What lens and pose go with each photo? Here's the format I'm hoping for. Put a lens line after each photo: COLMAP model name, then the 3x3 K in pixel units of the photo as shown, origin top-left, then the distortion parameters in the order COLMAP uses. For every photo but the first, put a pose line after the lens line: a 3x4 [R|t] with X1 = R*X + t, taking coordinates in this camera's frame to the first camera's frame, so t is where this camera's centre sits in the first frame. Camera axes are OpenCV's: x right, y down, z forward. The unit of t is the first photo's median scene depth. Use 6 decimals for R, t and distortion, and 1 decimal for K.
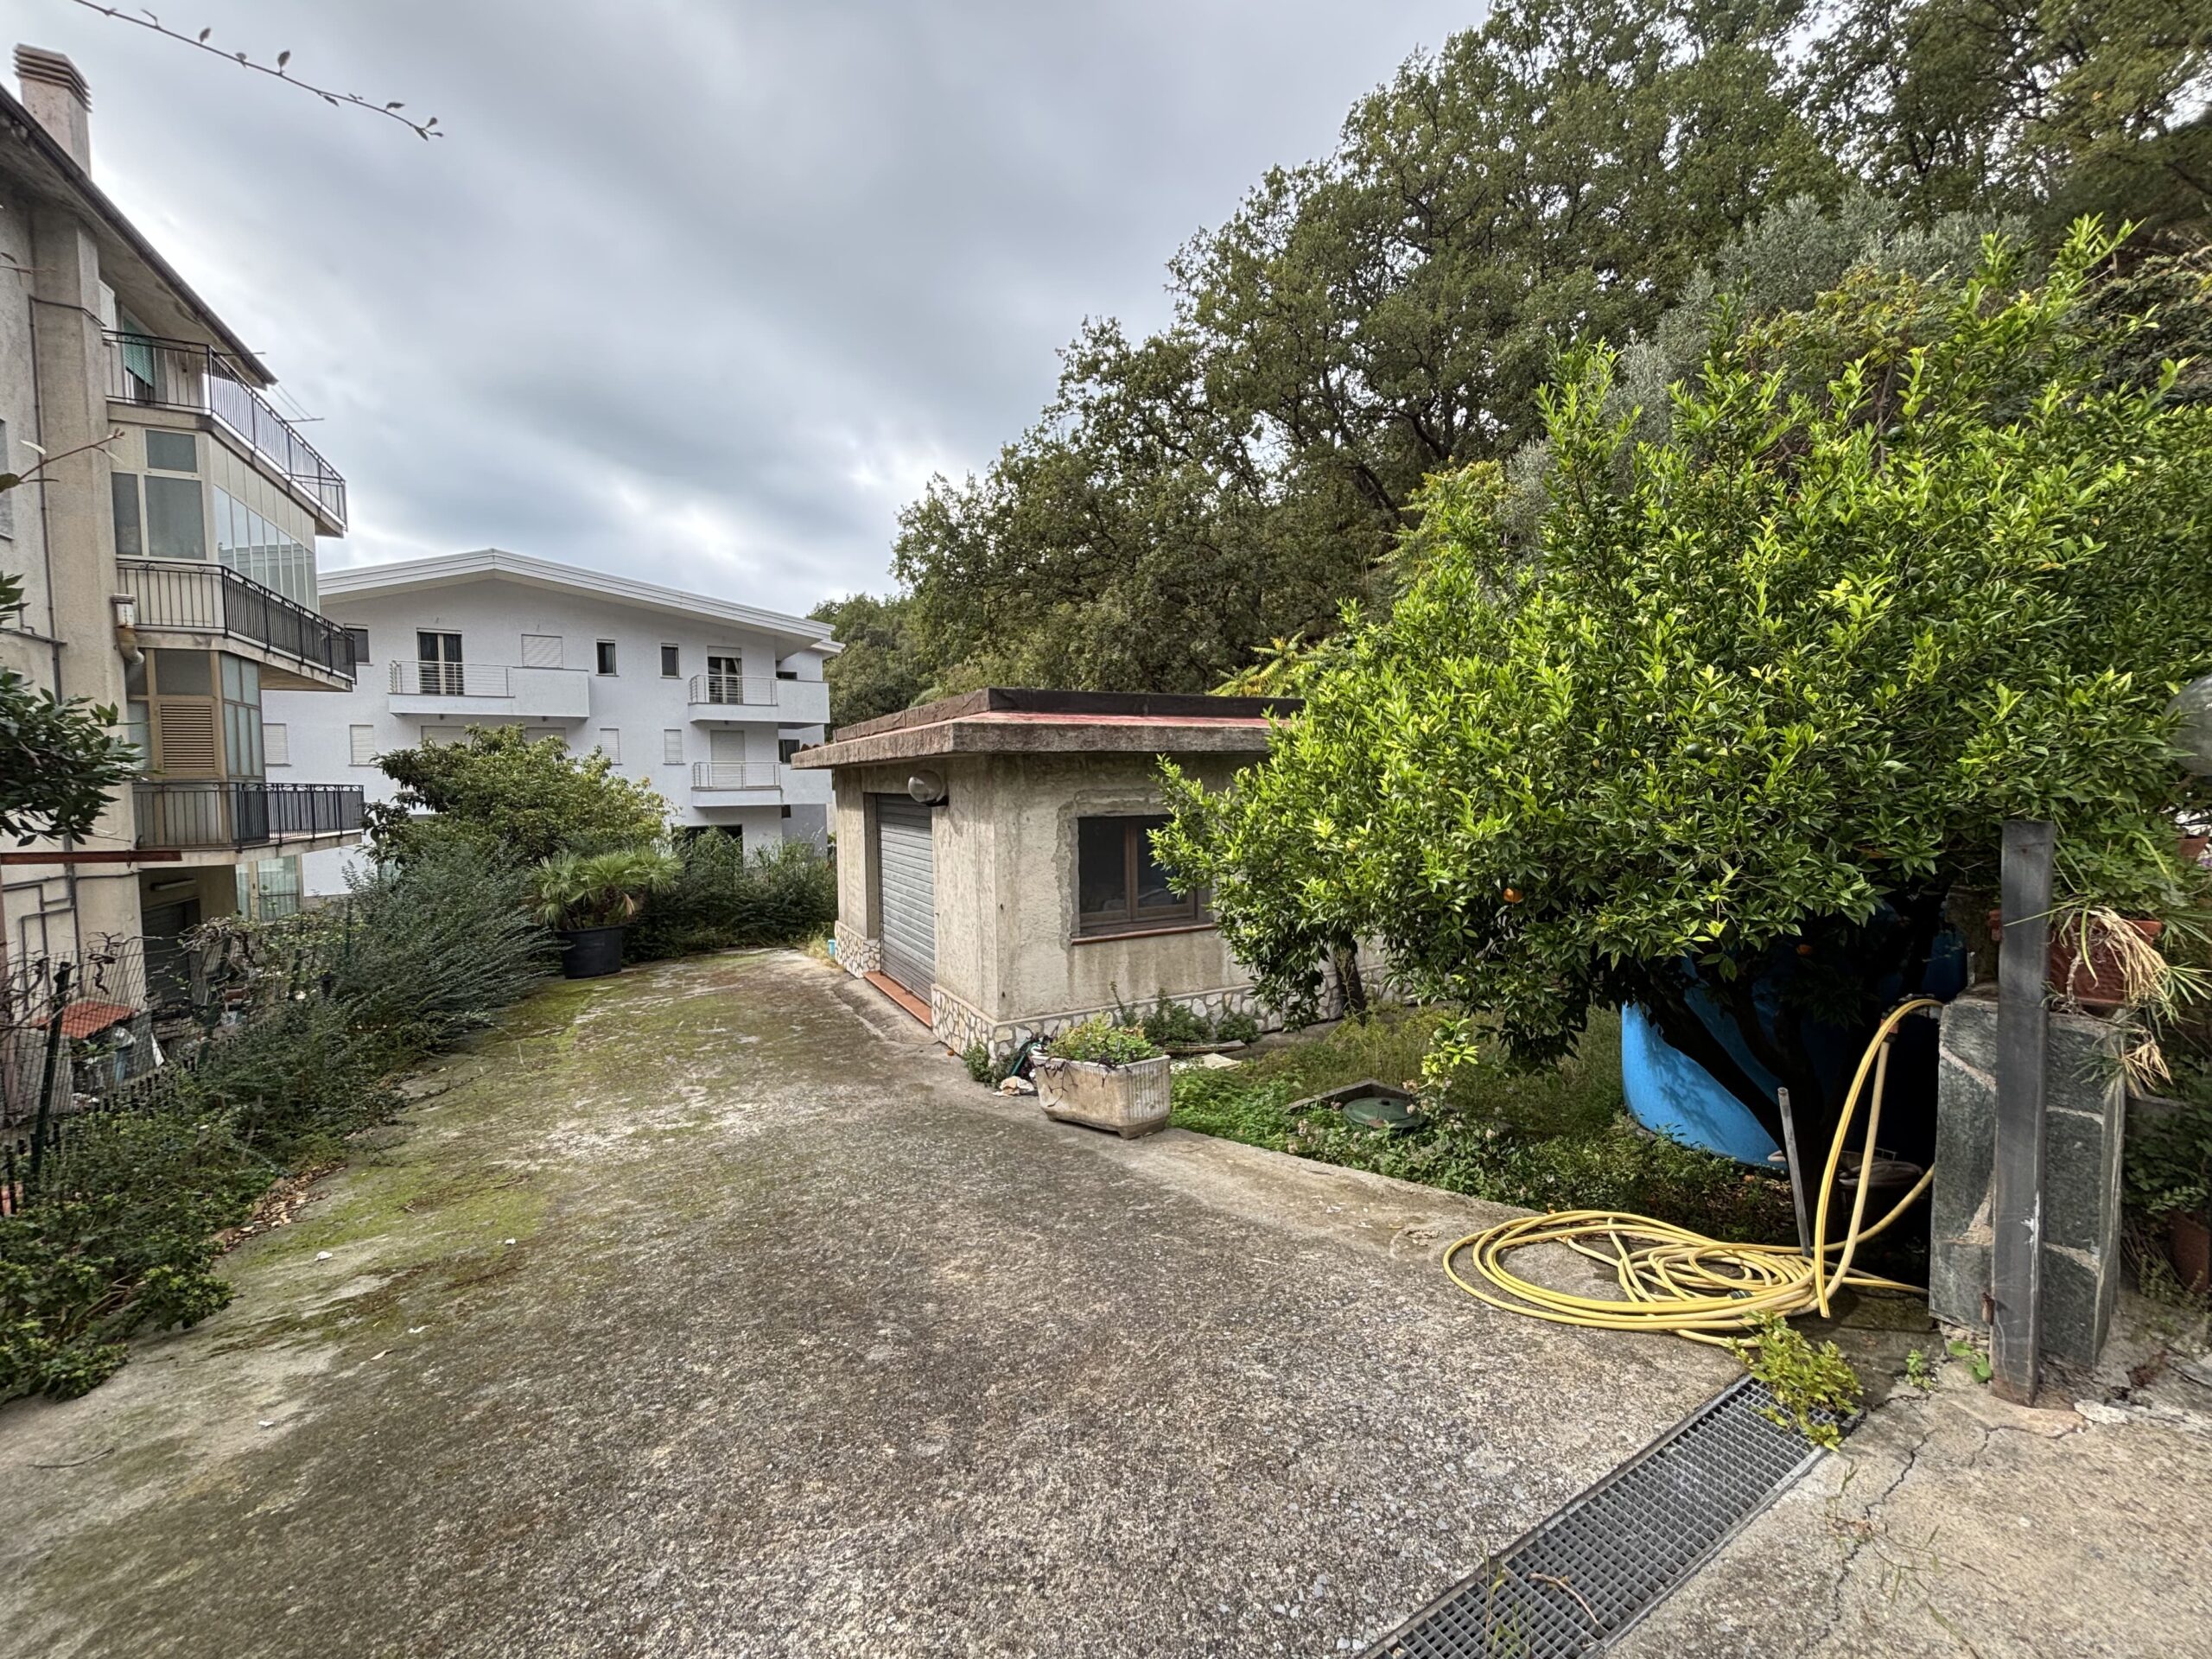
lens RADIAL K [[888.2, 0, 1128.8], [0, 888.2, 819.4], [0, 0, 1]] dist [-0.000435, 0.000860]
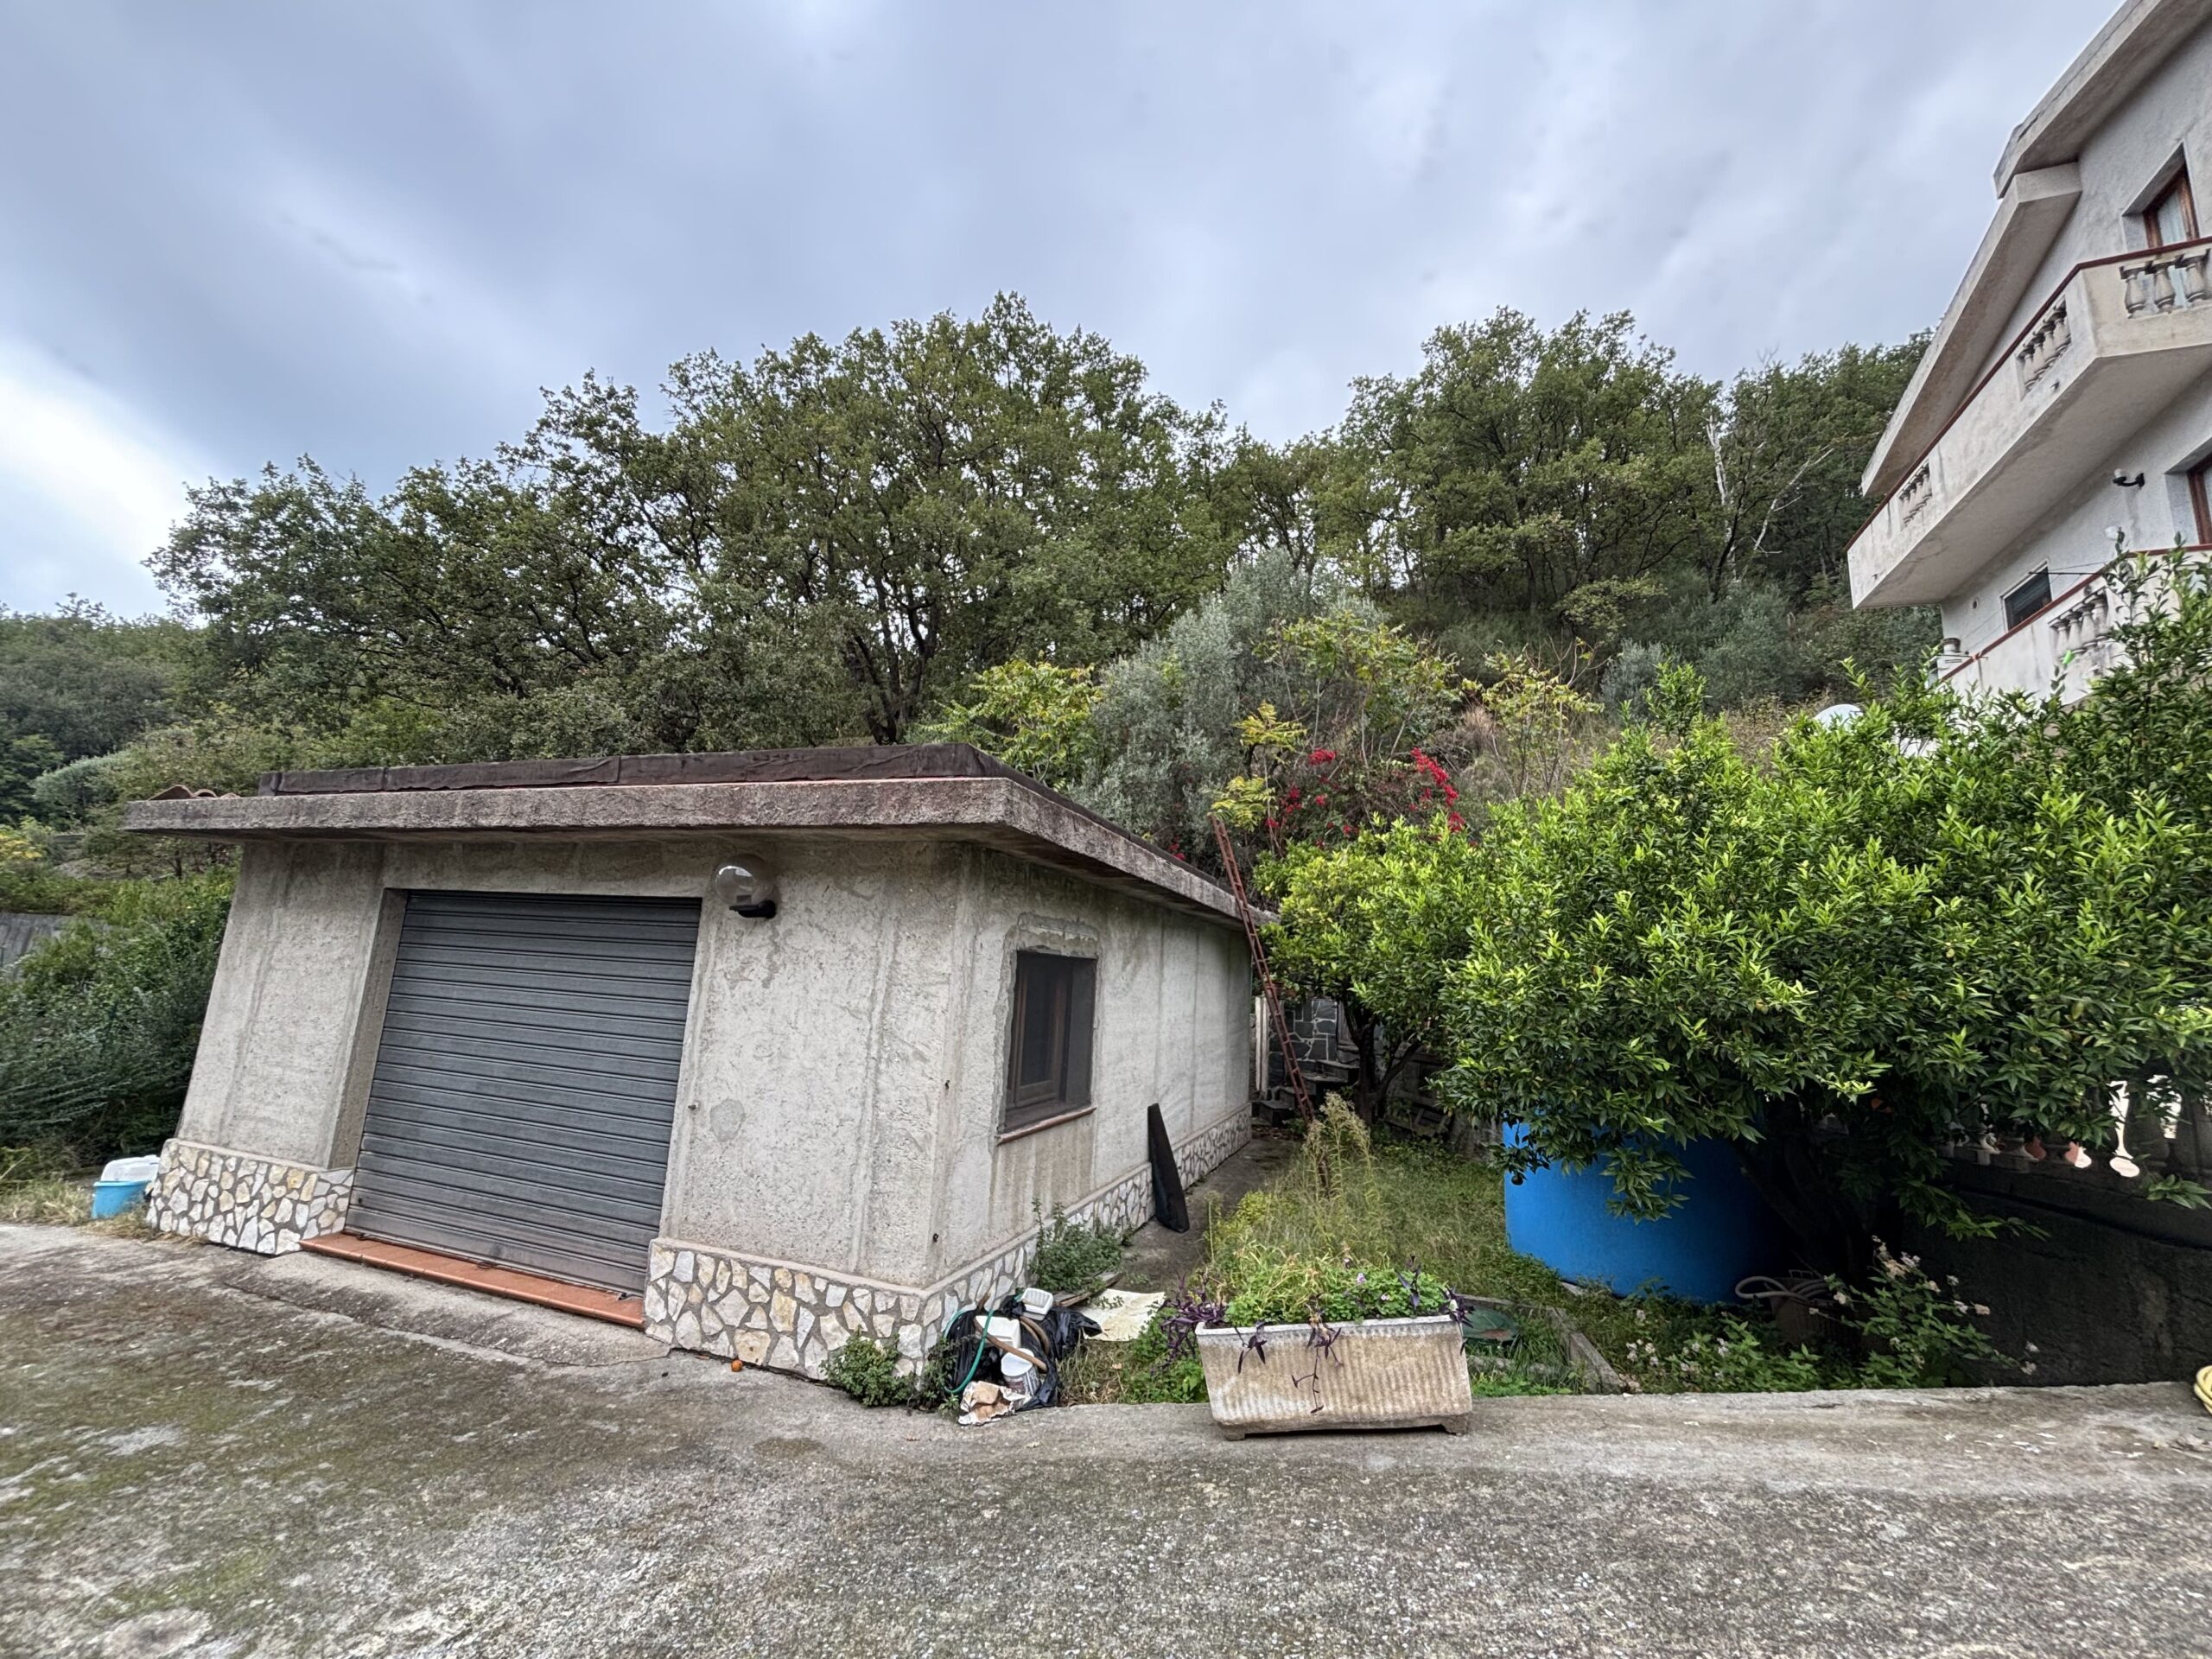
lens RADIAL K [[888.2, 0, 1108.8], [0, 888.2, 822.5], [0, 0, 1]] dist [-0.000435, 0.000860]
pose [[0.750436, 0.176928, 0.636822, -0.410908], [-0.038796, 0.973635, -0.224788, 0.047531], [-0.659803, 0.143983, 0.737515, 0.372900]]
